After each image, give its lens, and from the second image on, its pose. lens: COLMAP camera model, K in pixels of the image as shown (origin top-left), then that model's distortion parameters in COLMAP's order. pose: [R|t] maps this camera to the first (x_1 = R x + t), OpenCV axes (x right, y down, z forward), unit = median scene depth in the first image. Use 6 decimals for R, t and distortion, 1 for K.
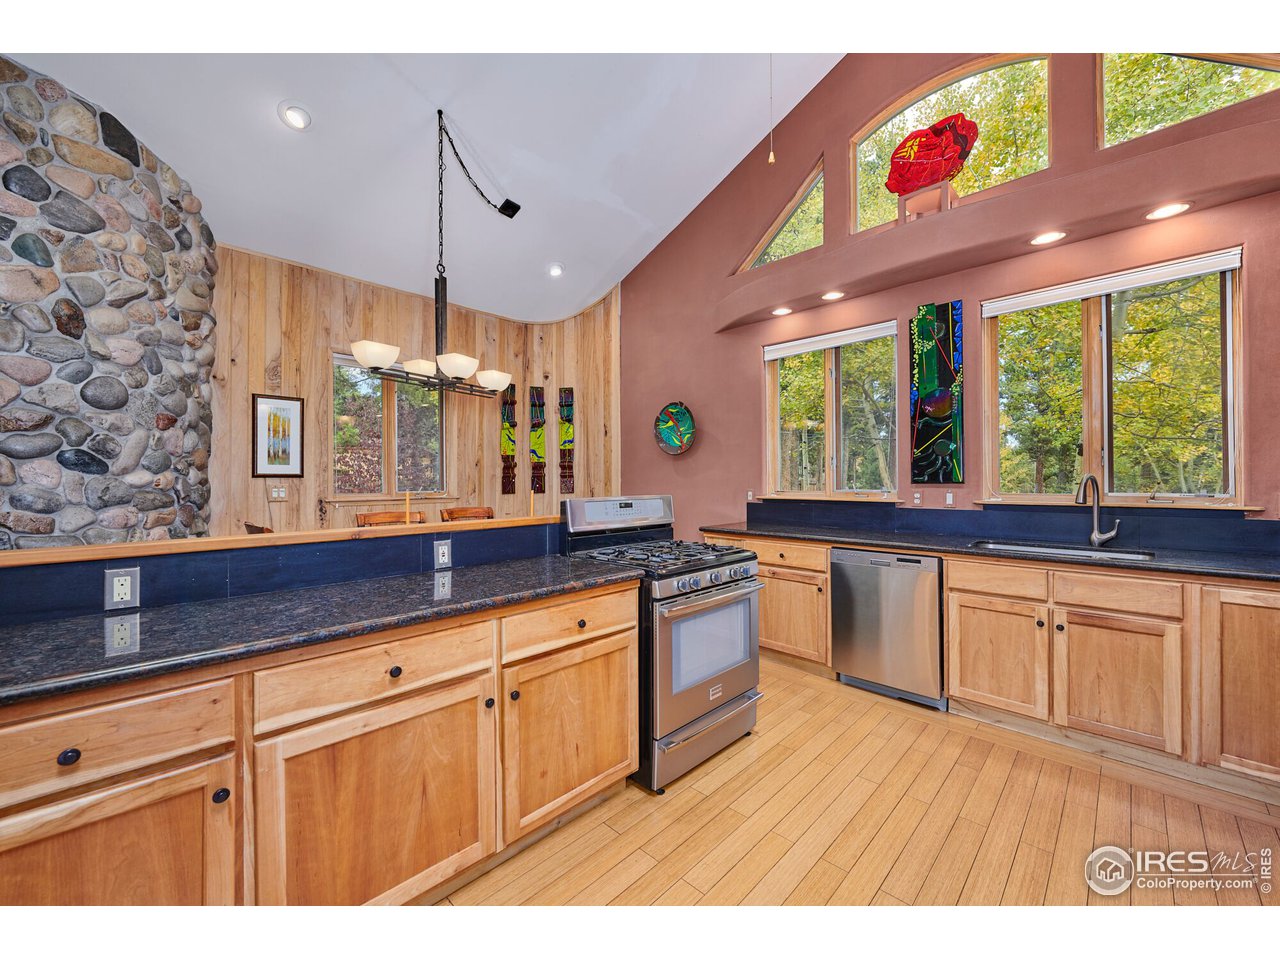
lens RADIAL K [[502.0, 0, 646.2], [0, 502.0, 478.0], [0, 0, 1]] dist [0.000041, -0.000122]
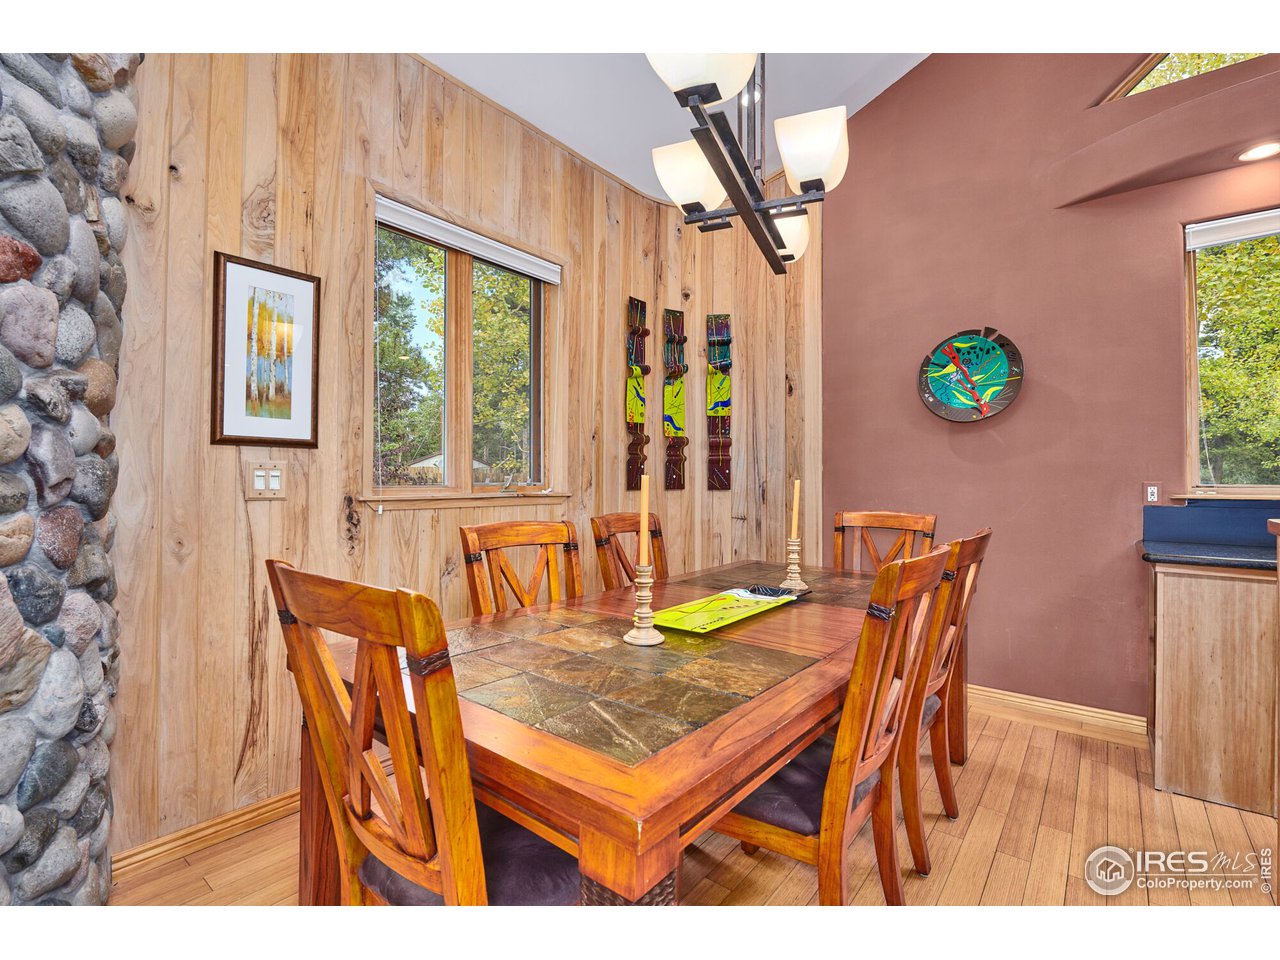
lens RADIAL K [[579.6, 0, 645.1], [0, 579.6, 475.3], [0, 0, 1]] dist [-0.013949, -0.000560]
pose [[0.995689, 0.009068, 0.092311, -0.422197], [-0.008607, 0.999948, -0.005393, 0.023856], [-0.092355, 0.004575, 0.995716, 0.434740]]
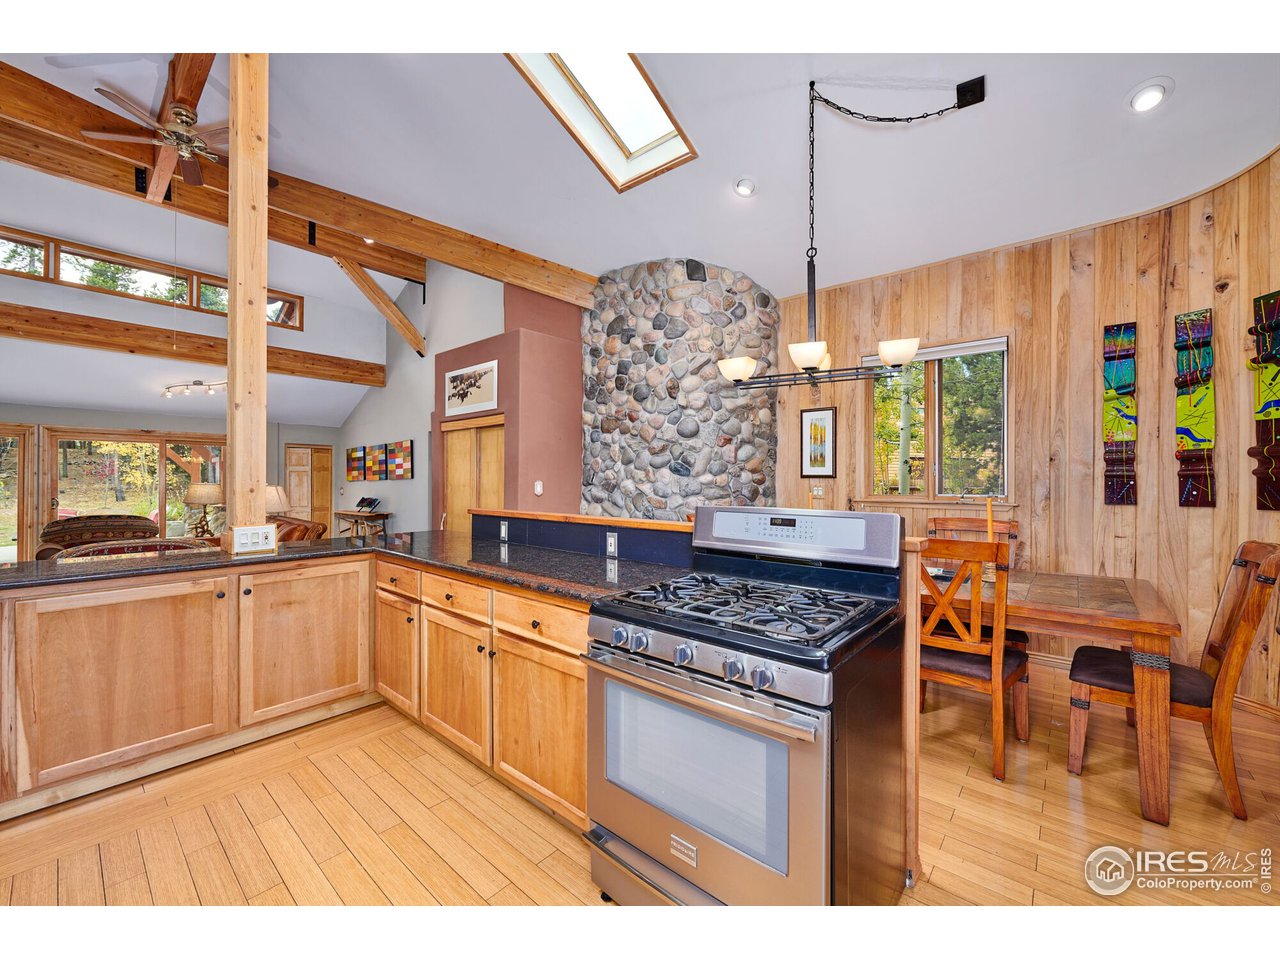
lens RADIAL K [[502.0, 0, 646.2], [0, 502.0, 478.0], [0, 0, 1]] dist [0.000041, -0.000122]
pose [[0.068805, 0.001247, -0.997629, 0.385771], [0.001217, 0.999998, 0.001334, -0.002985], [0.997629, -0.001306, 0.068804, 0.495200]]
